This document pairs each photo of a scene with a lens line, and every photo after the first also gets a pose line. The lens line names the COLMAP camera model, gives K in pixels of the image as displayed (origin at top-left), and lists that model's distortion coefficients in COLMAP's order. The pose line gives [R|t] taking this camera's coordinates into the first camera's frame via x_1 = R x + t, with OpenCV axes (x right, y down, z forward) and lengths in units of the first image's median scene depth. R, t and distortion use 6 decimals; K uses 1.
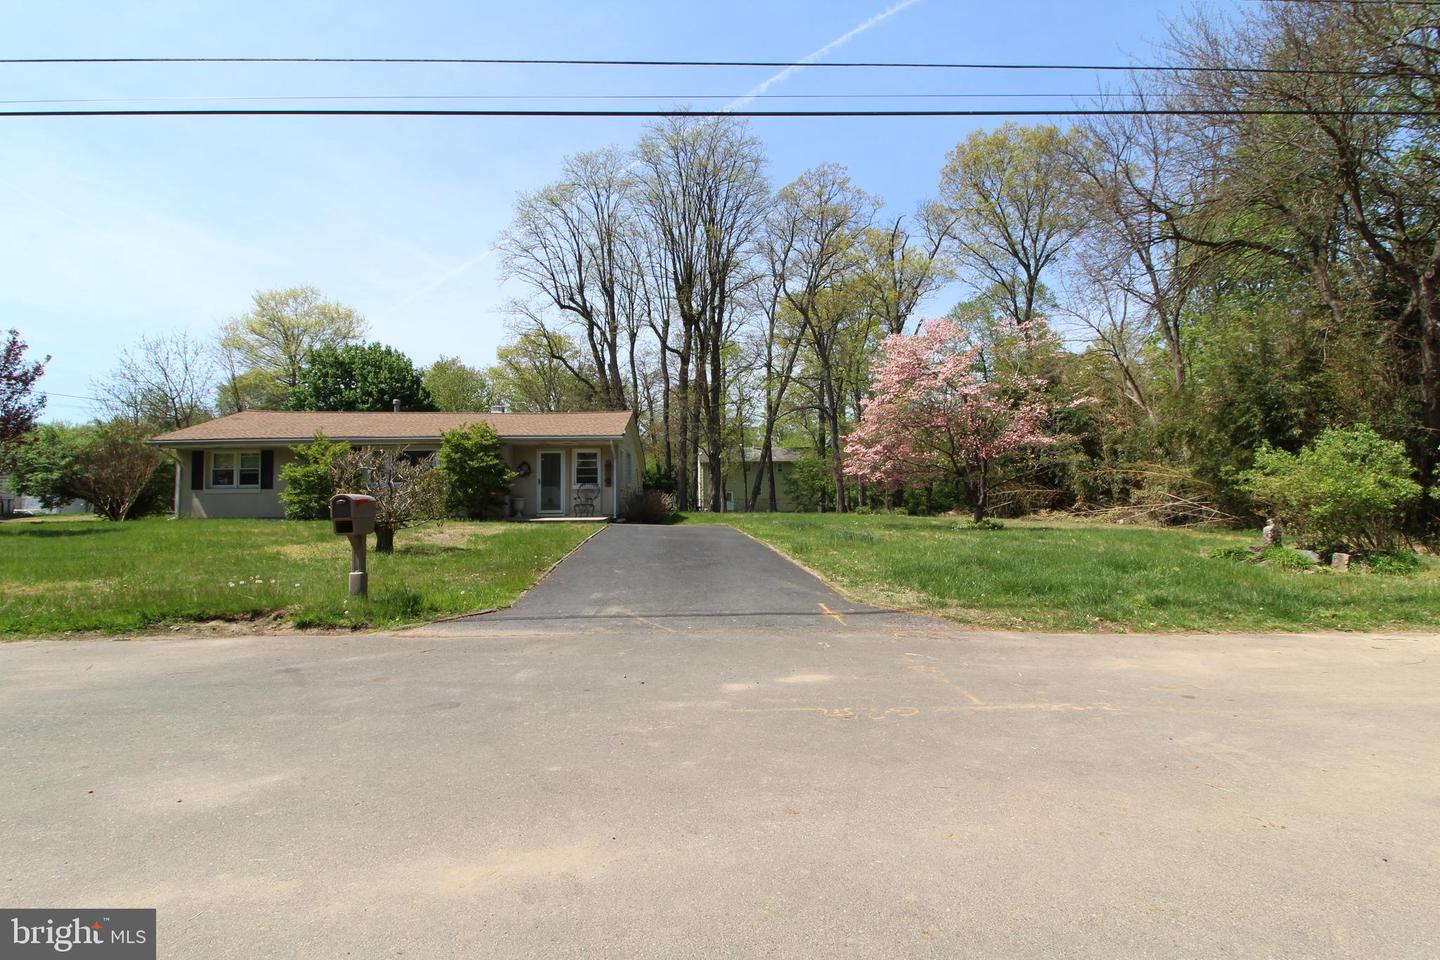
lens RADIAL K [[668.1, 0, 724.7], [0, 668.1, 473.8], [0, 0, 1]] dist [0.002878, -0.015104]
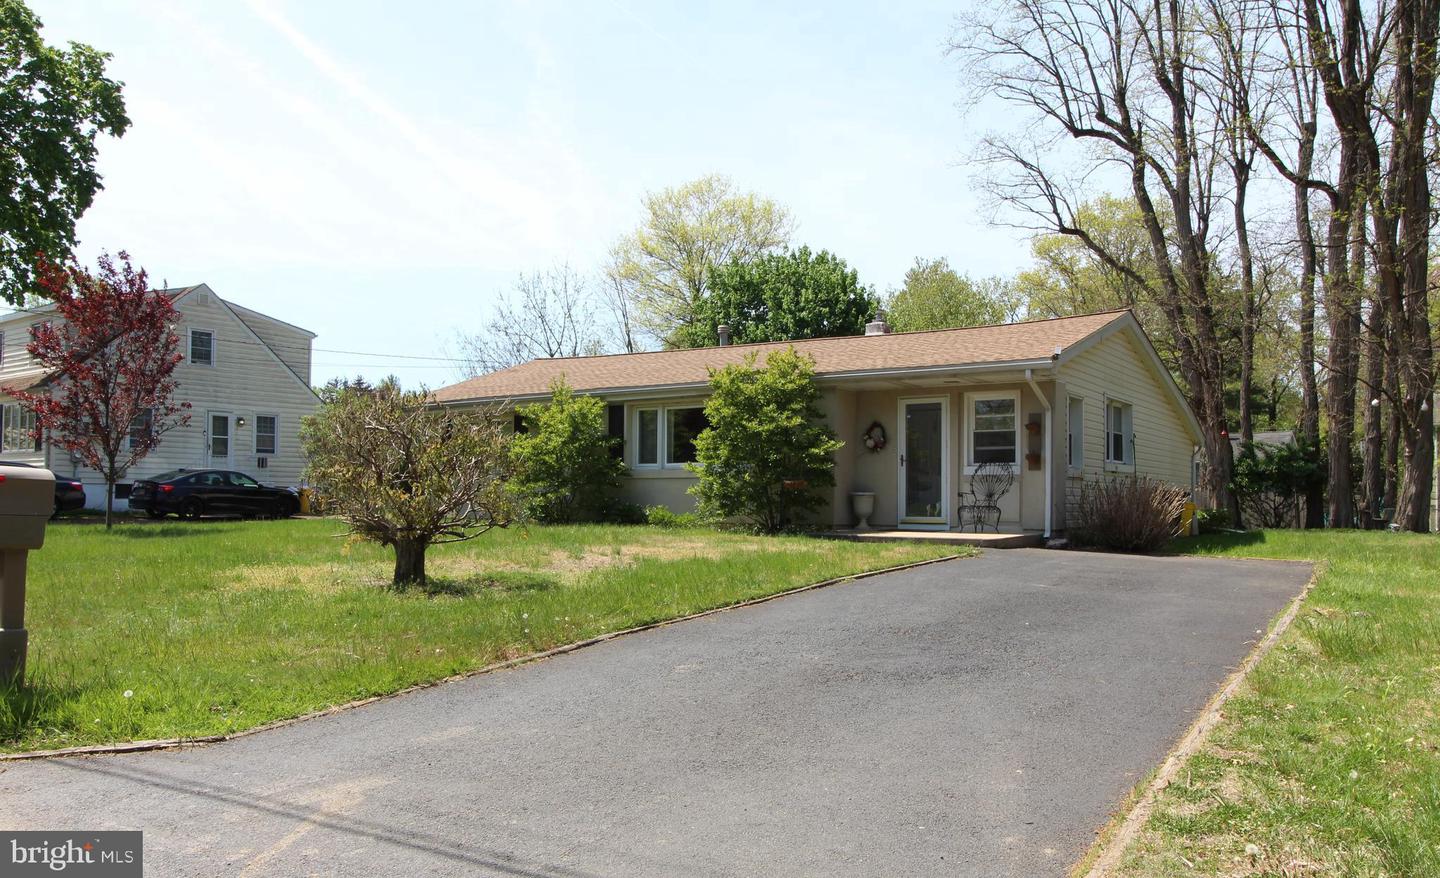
lens RADIAL K [[1101.0, 0, 720.0], [0, 1101.0, 499.5], [0, 0, 1]] dist [-0.047369, 0.002796]
pose [[0.784616, 0.016344, -0.619767, 0.070822], [0.006846, 0.999363, 0.035021, 0.006092], [0.619944, -0.031722, 0.784004, 0.139324]]
